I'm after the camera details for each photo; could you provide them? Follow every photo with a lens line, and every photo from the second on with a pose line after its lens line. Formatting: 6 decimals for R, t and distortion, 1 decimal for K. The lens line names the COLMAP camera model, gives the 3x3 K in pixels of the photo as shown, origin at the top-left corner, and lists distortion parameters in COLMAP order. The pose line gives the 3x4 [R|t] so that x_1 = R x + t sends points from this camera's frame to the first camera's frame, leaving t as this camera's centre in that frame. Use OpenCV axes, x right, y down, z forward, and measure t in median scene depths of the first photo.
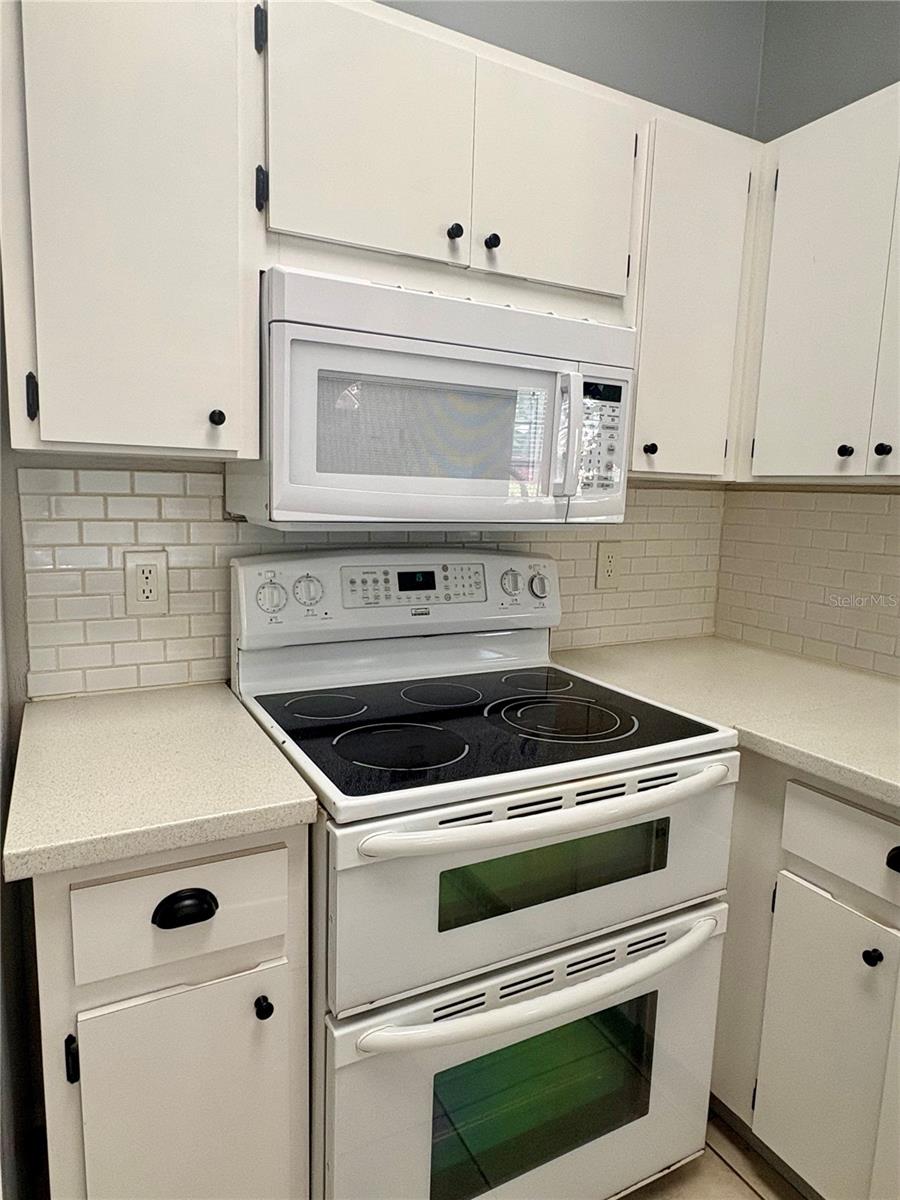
lens RADIAL K [[742.0, 0, 452.0], [0, 742.0, 596.4], [0, 0, 1]] dist [-0.009794, -0.002090]
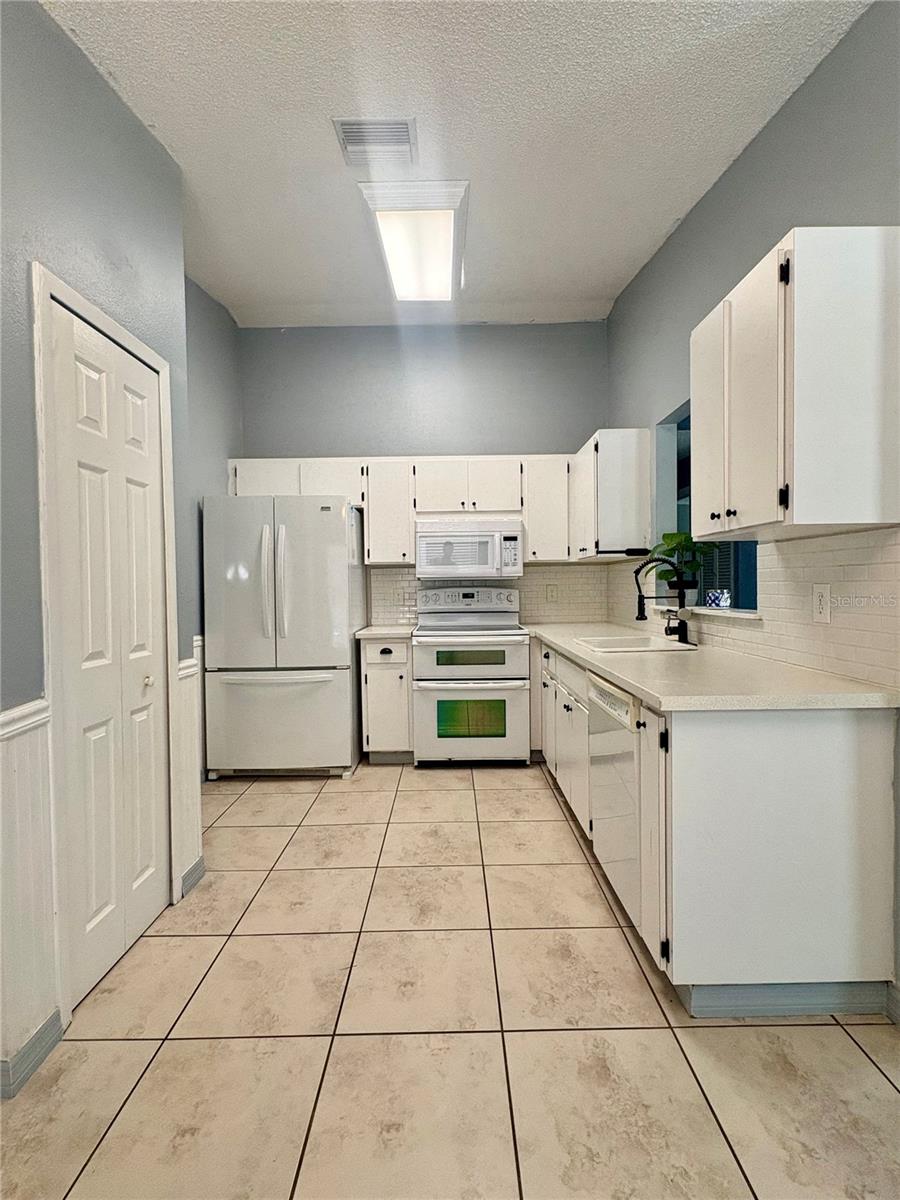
lens RADIAL K [[558.7, 0, 449.8], [0, 558.7, 600.4], [0, 0, 1]] dist [0.000333, 0.000001]
pose [[0.880824, -0.028354, -0.472595, 1.201726], [-0.027563, 0.993441, -0.110975, 0.317237], [0.472641, 0.110775, 0.874265, -1.423319]]
